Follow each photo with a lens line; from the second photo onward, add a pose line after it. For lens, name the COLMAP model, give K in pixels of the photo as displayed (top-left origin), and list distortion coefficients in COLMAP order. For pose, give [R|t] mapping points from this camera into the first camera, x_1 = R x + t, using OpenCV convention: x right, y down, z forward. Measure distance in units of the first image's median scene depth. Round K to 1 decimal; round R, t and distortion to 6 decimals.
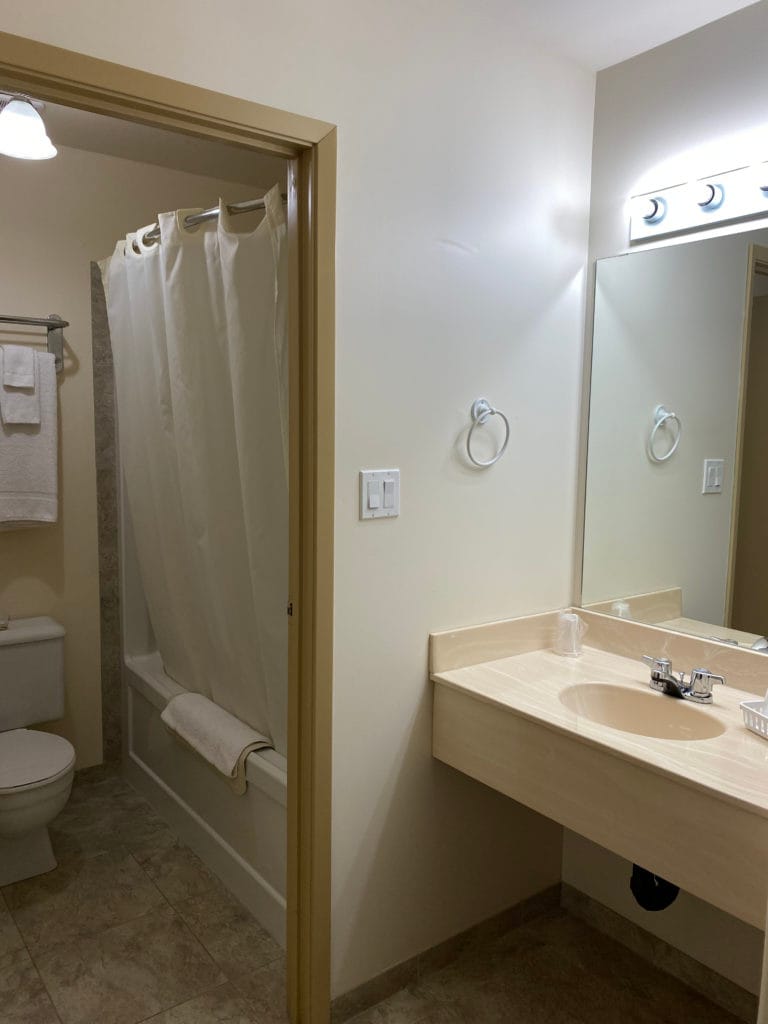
lens RADIAL K [[789.5, 0, 365.5], [0, 789.5, 512.3], [0, 0, 1]] dist [0.060593, -0.056058]
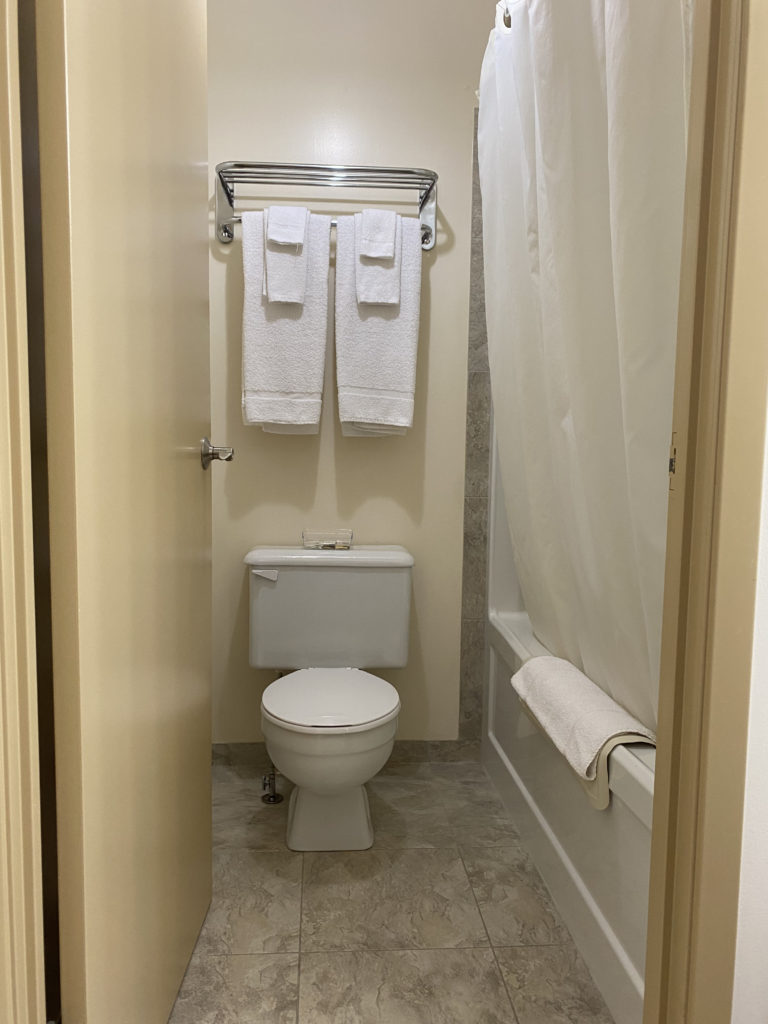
lens RADIAL K [[789.5, 0, 365.5], [0, 789.5, 512.3], [0, 0, 1]] dist [0.060593, -0.056058]
pose [[0.845127, 0.047852, -0.532420, 0.010307], [-0.065970, 0.997708, -0.015045, 0.121412], [0.530479, 0.047839, 0.846347, 0.304223]]
